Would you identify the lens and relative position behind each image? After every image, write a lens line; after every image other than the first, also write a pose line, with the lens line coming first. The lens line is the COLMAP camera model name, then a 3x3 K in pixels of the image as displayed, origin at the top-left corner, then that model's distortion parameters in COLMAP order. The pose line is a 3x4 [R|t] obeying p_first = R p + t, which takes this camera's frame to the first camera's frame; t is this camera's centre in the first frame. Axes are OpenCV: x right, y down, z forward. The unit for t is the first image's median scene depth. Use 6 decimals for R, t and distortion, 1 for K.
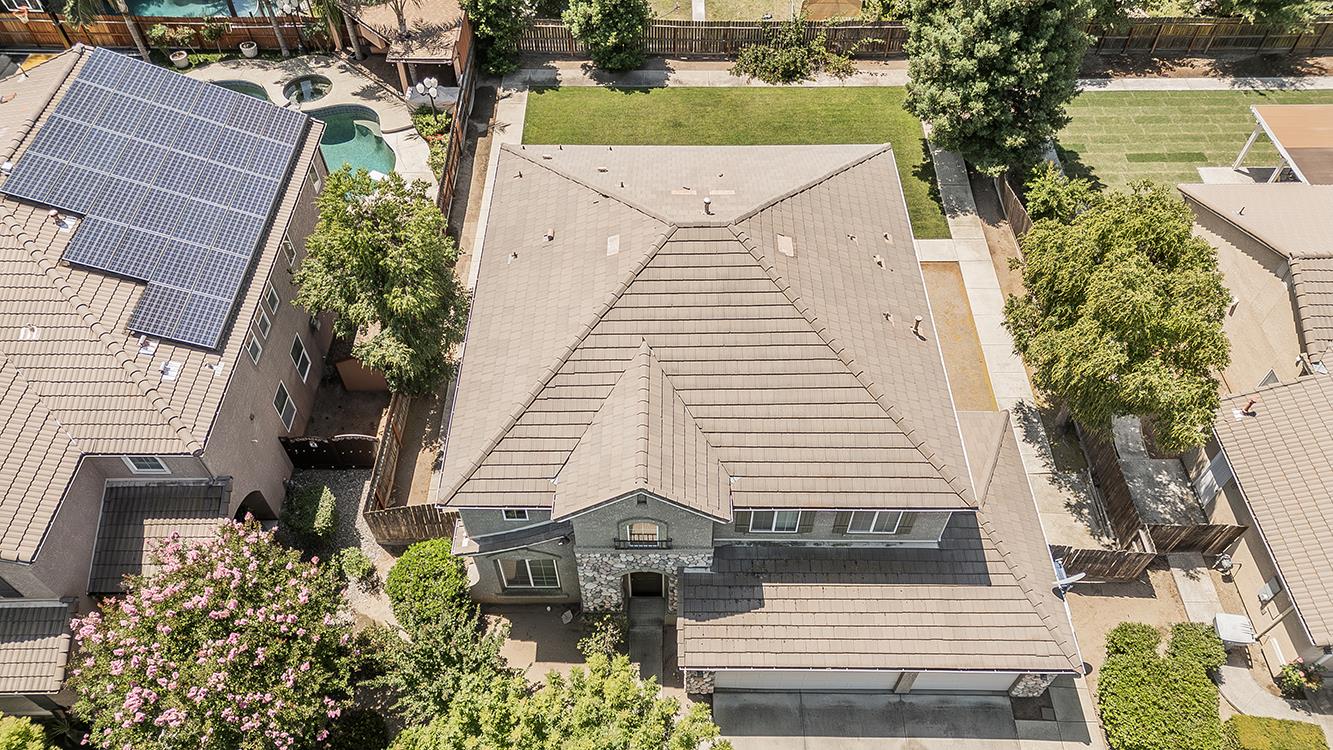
lens RADIAL K [[926.9, 0, 667.3], [0, 926.9, 368.2], [0, 0, 1]] dist [0.073793, -0.042692]
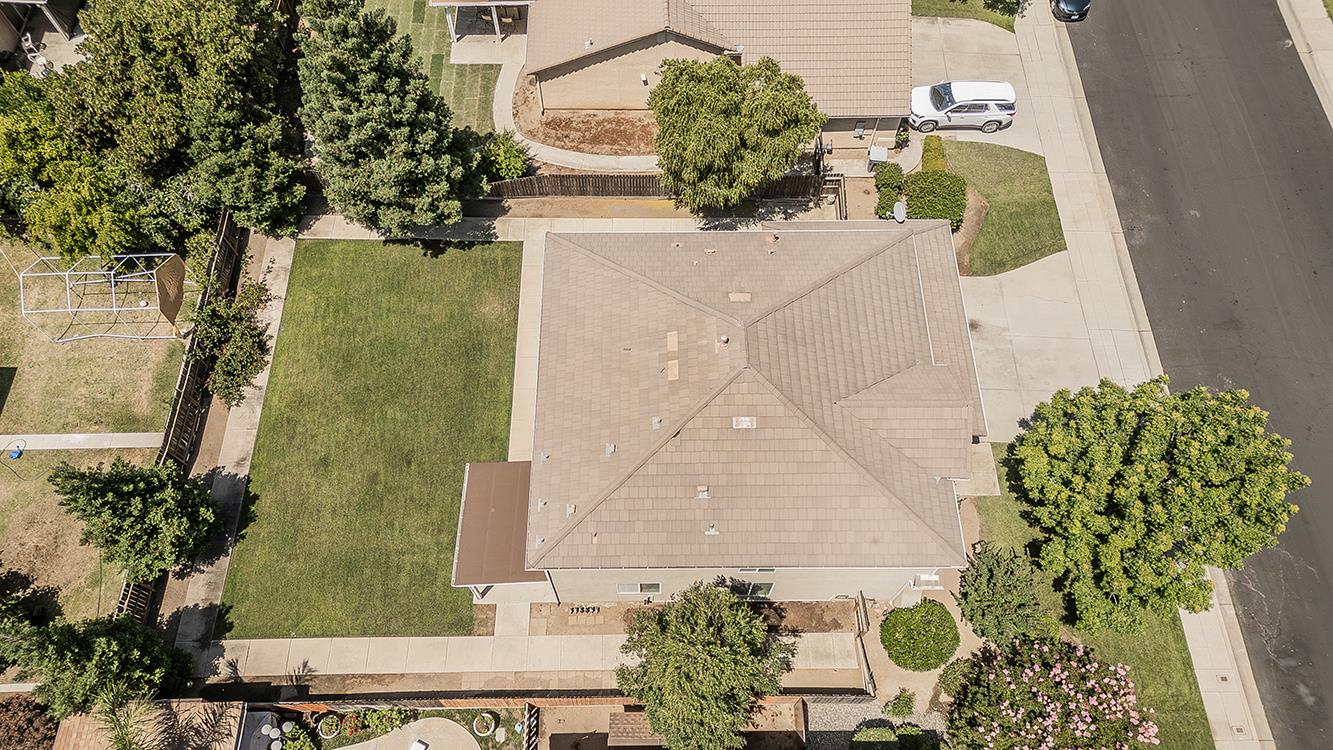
lens RADIAL K [[926.9, 0, 664.0], [0, 926.9, 375.3], [0, 0, 1]] dist [0.073793, -0.042692]
pose [[-0.010513, -0.889671, 0.456481, -0.502717], [0.770792, 0.283601, 0.570482, -0.837140], [-0.637000, 0.357850, 0.682770, 0.225655]]
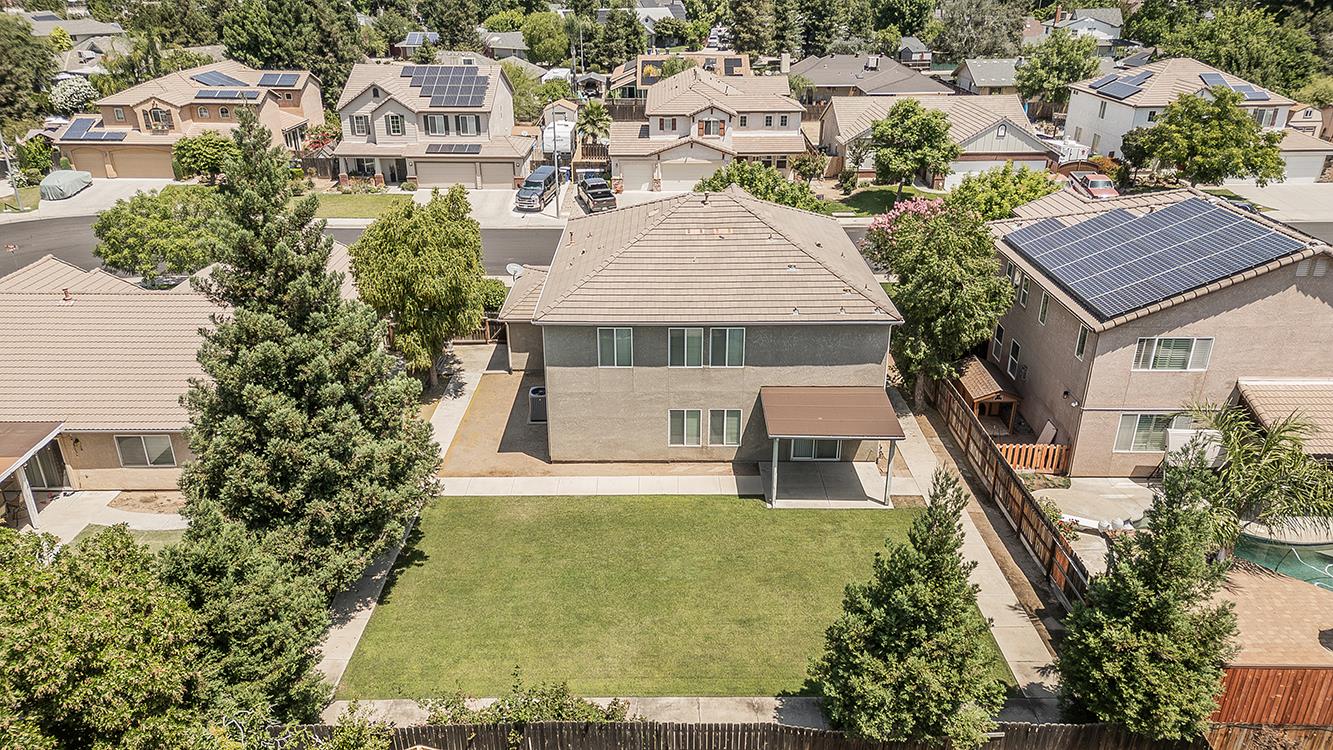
lens RADIAL K [[926.9, 0, 662.6], [0, 926.9, 373.9], [0, 0, 1]] dist [0.073793, -0.042692]
pose [[-0.999998, 0.001376, 0.001672, 0.103889], [0.001974, 0.261448, 0.965216, -1.417790], [0.000891, 0.965217, -0.261450, 1.534688]]
